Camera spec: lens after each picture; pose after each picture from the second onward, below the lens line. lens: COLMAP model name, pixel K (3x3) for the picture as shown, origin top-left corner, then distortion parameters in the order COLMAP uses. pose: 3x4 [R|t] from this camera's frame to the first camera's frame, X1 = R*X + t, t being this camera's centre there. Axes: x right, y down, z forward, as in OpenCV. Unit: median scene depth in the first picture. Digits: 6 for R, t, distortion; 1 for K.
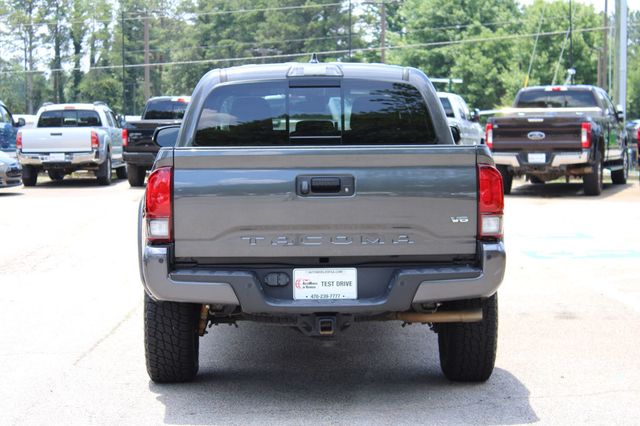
lens RADIAL K [[1545.4, 0, 320.0], [0, 1545.4, 213.0], [0, 0, 1]] dist [0.084780, 0.291056]
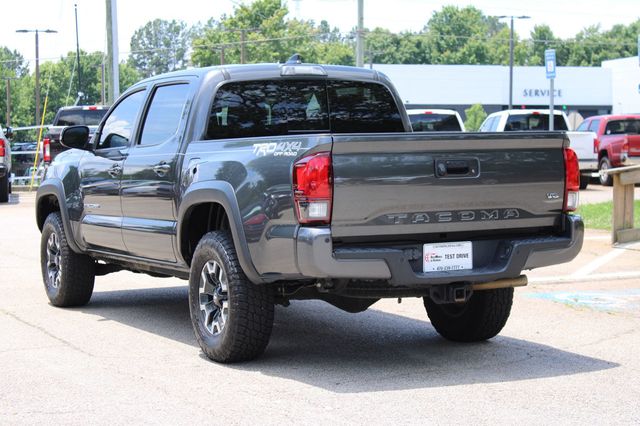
lens RADIAL K [[1350.7, 0, 320.0], [0, 1350.7, 213.0], [0, 0, 1]] dist [0.033162, 0.205629]
pose [[0.904644, -0.029101, 0.425173, -0.111883], [0.032820, 0.999460, -0.001423, 0.002919], [-0.424902, 0.015241, 0.905111, 0.036211]]
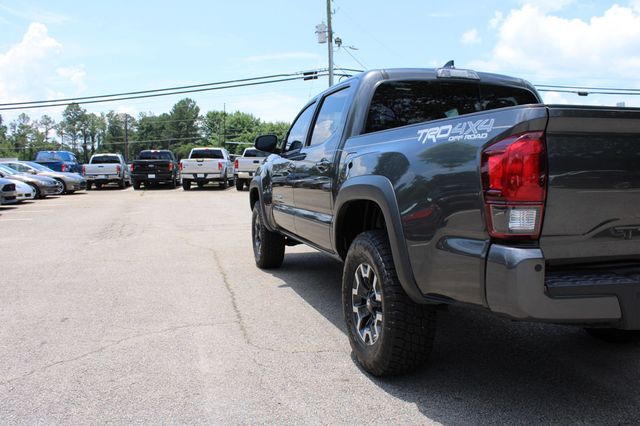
lens RADIAL K [[541.4, 0, 320.0], [0, 541.4, 213.0], [0, 0, 1]] dist [-0.196055, 0.203506]
pose [[0.967144, -0.019568, 0.253473, -0.056853], [0.013050, 0.999540, 0.027367, -0.000236], [-0.253892, -0.023160, 0.966955, 0.178684]]
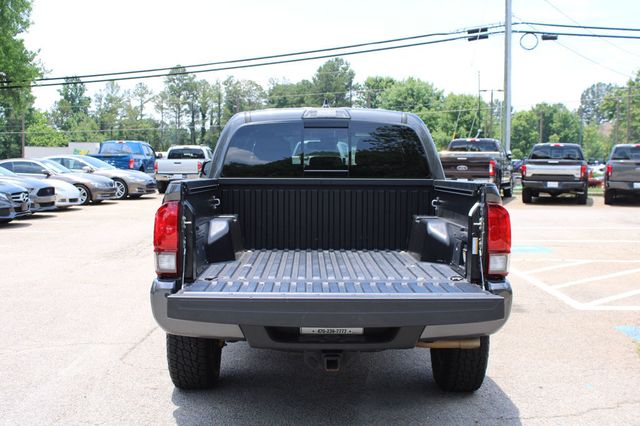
lens RADIAL K [[816.0, 0, 320.0], [0, 816.0, 213.0], [0, 0, 1]] dist [-0.068077, 0.051846]
pose [[0.999782, 0.014569, -0.014934, 0.000592], [-0.014435, 0.999855, 0.009054, -0.006315], [0.015064, -0.008837, 0.999847, 0.106837]]
